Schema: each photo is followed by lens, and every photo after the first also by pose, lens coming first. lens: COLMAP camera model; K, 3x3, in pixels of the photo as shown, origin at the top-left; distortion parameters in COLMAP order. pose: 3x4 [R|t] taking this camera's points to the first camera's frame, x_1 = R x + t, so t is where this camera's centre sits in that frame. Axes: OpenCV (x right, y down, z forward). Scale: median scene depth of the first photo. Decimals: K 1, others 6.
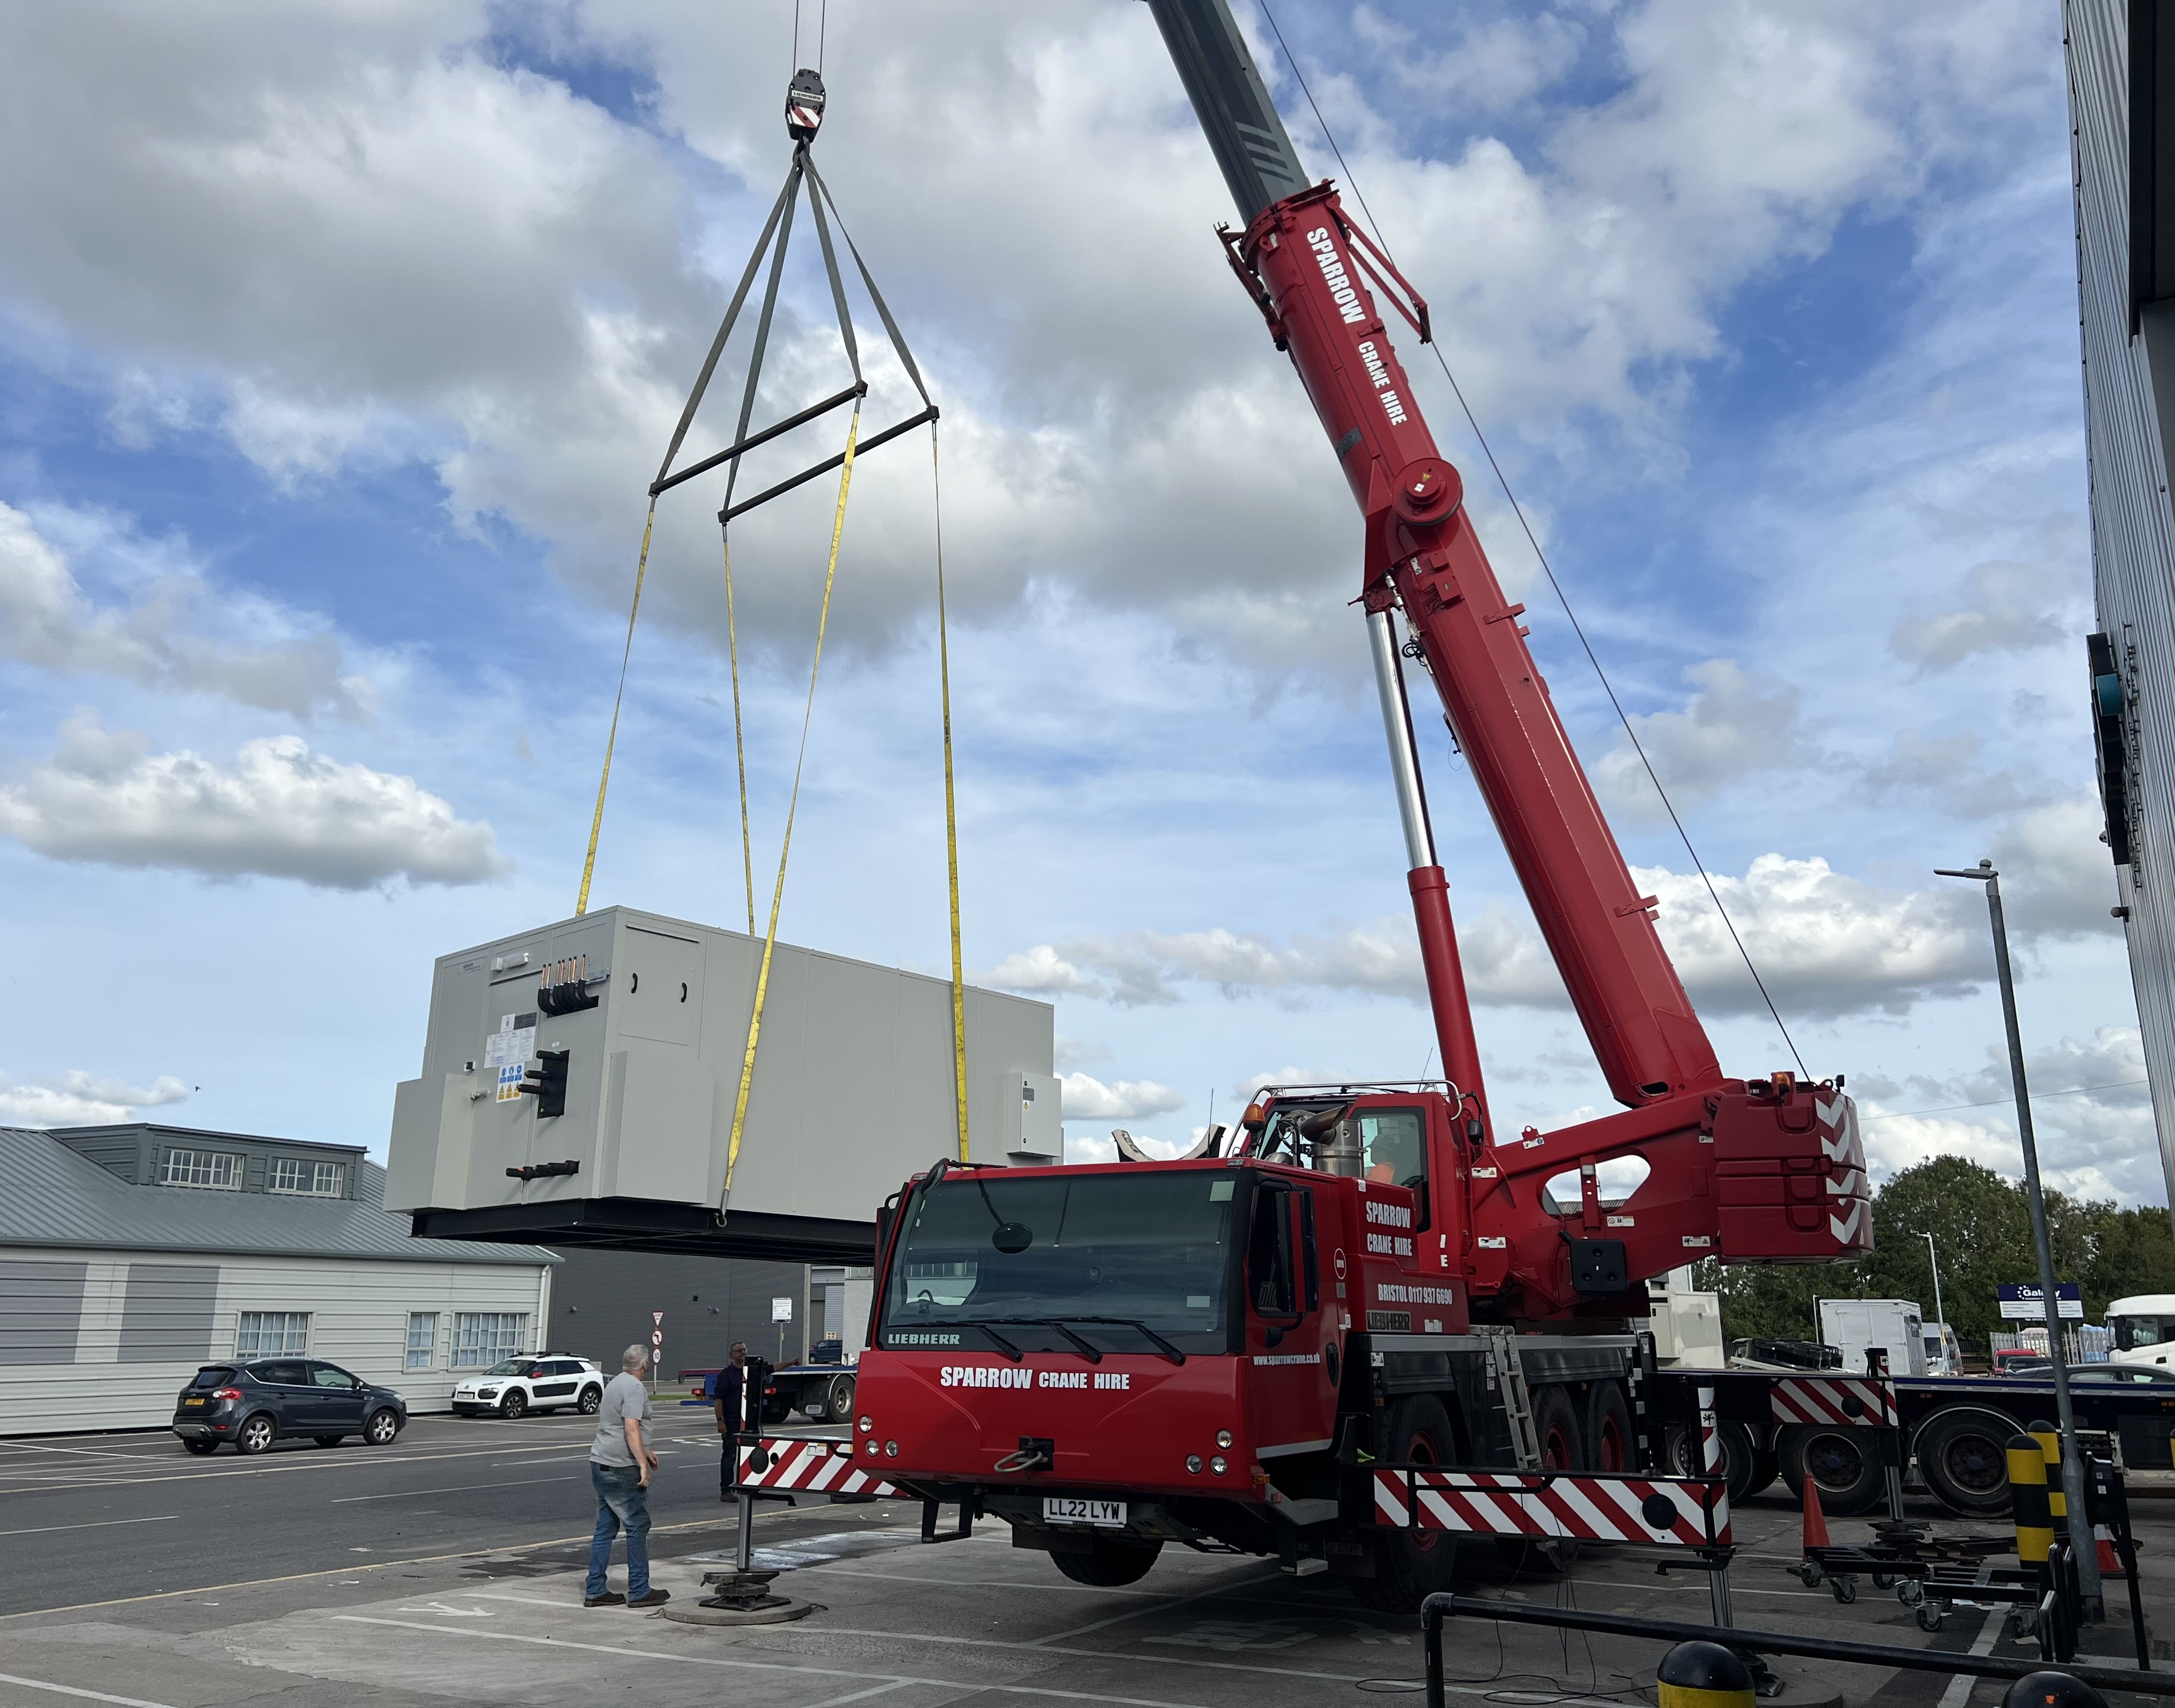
lens RADIAL K [[1804.6, 0, 1087.5], [0, 1804.6, 854.0], [0, 0, 1]] dist [0.020860, -0.011234]
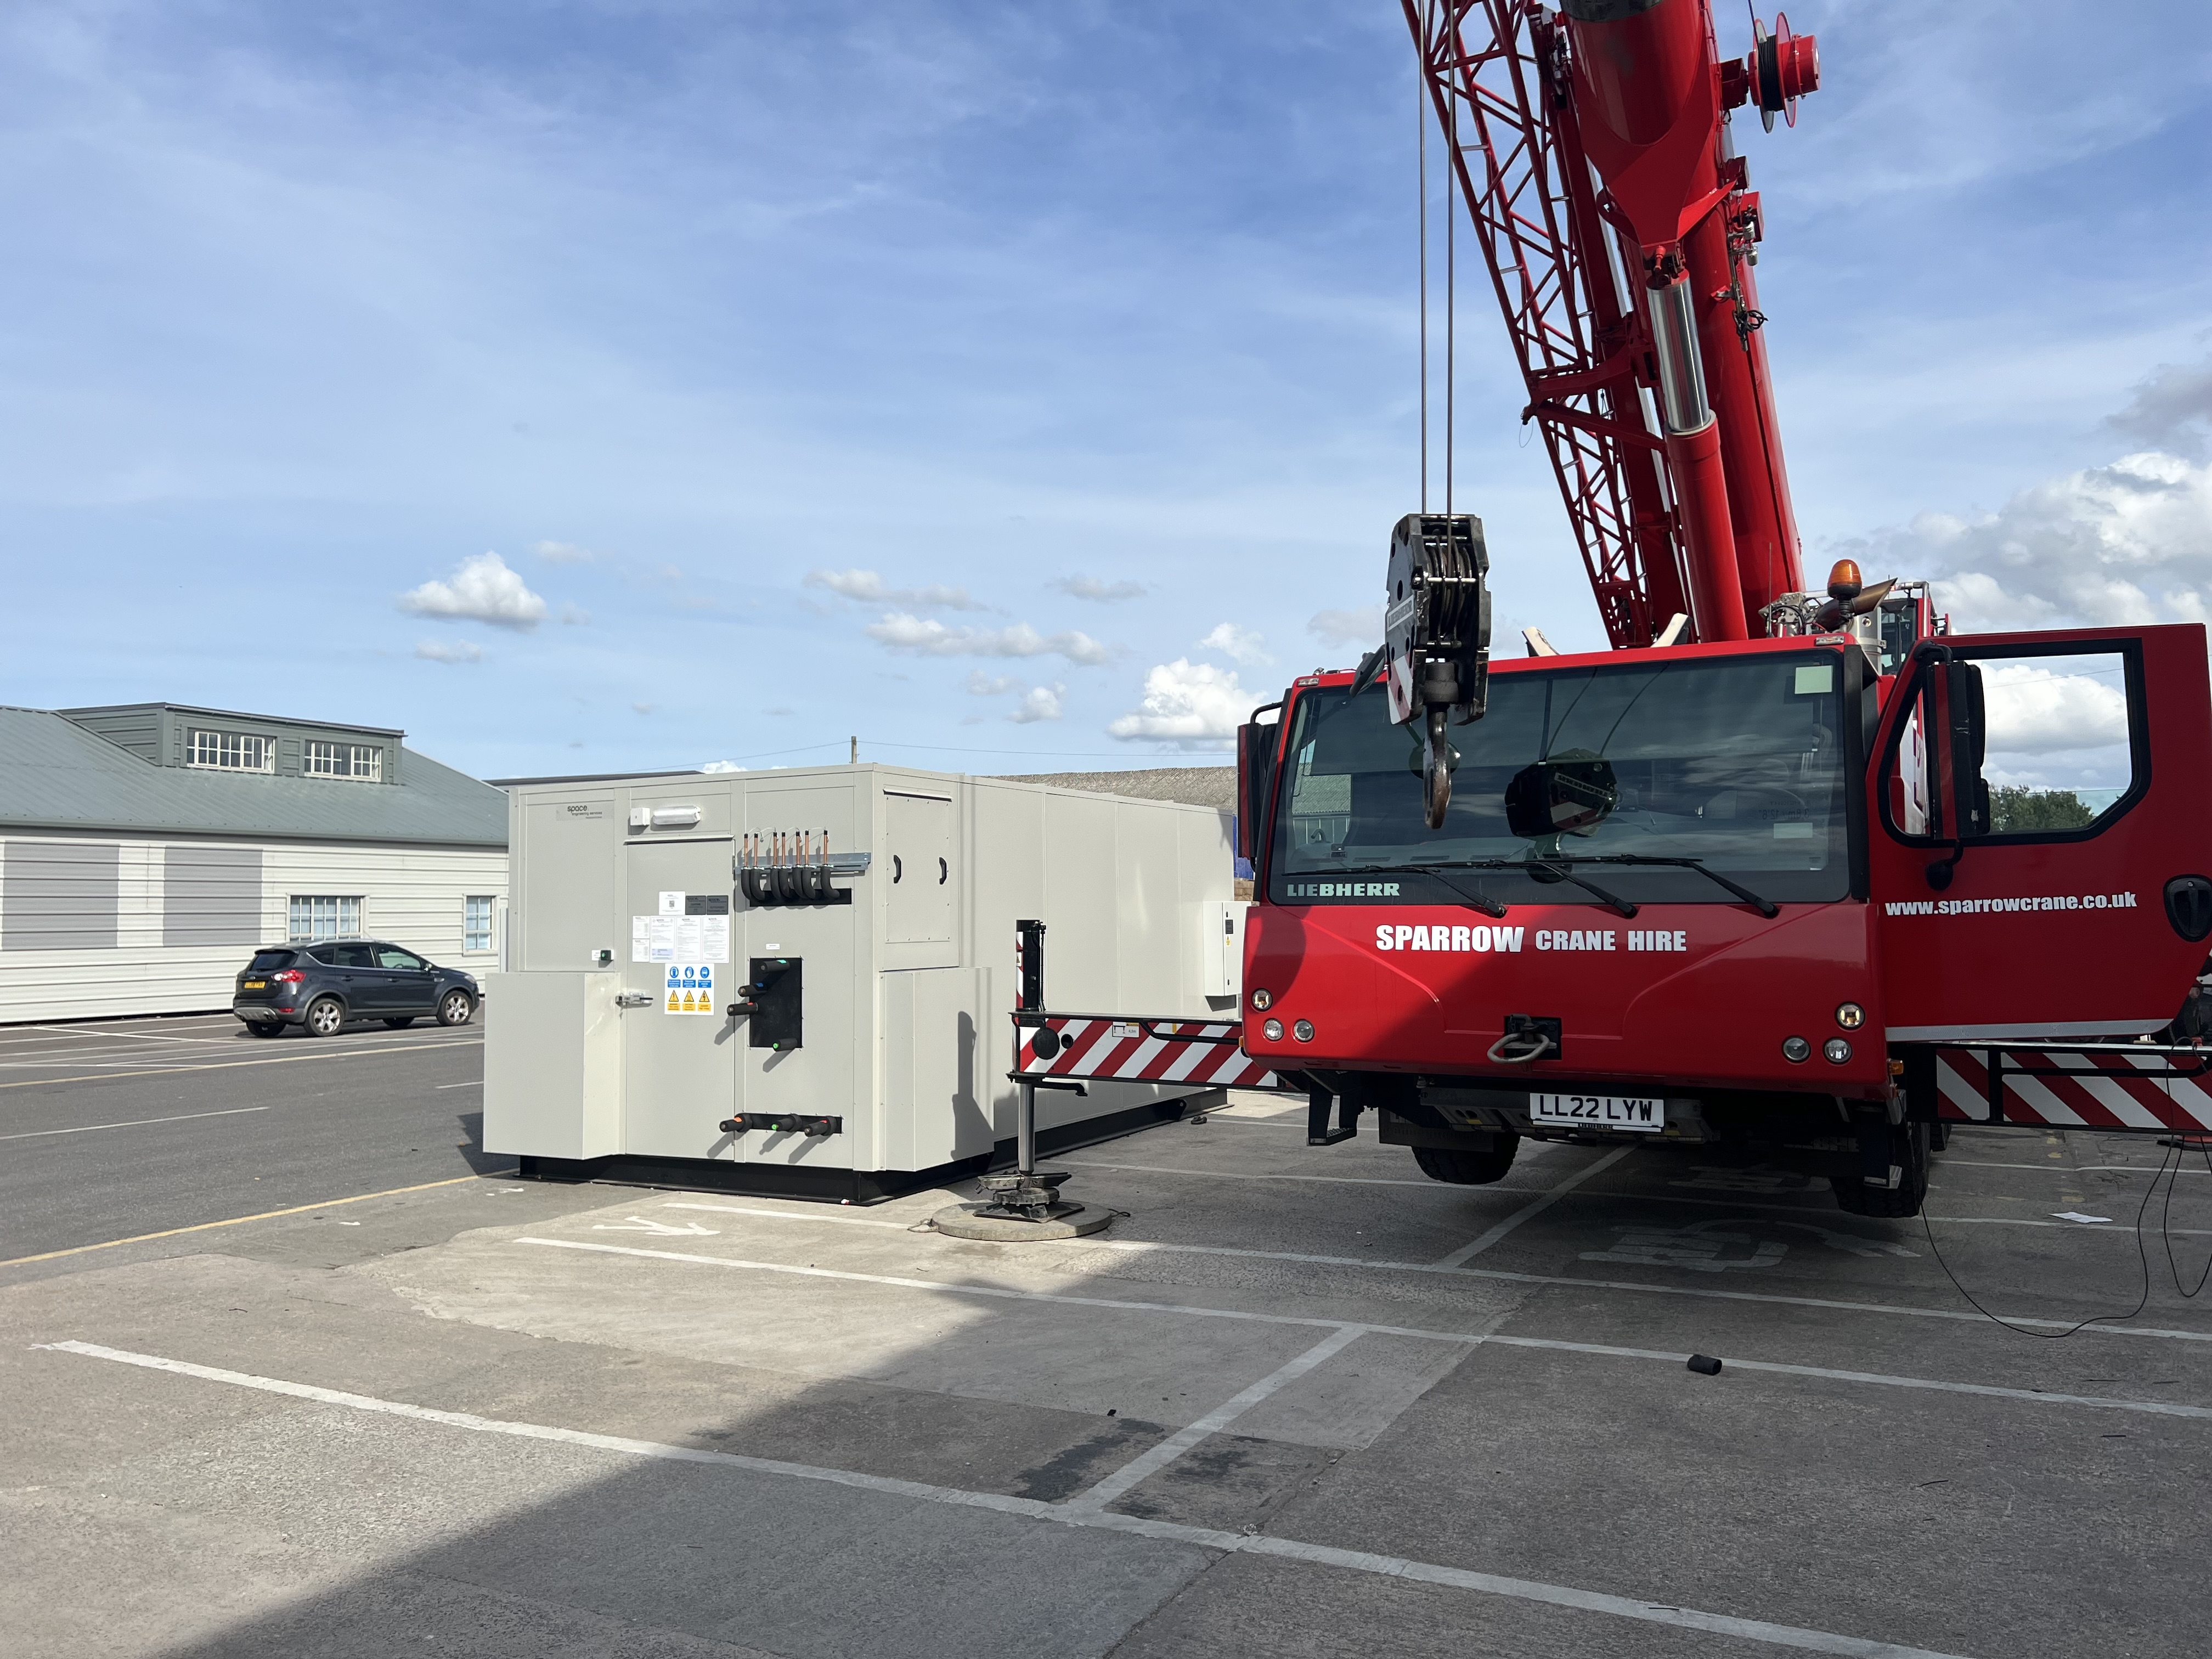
lens RADIAL K [[1679.1, 0, 1194.0], [0, 1679.1, 823.1], [0, 0, 1]] dist [0.002231, -0.002074]
pose [[0.996816, -0.004147, 0.079627, -0.129310], [-0.011934, 0.979640, 0.200409, 0.066338], [-0.078837, -0.200721, 0.976471, 0.215654]]
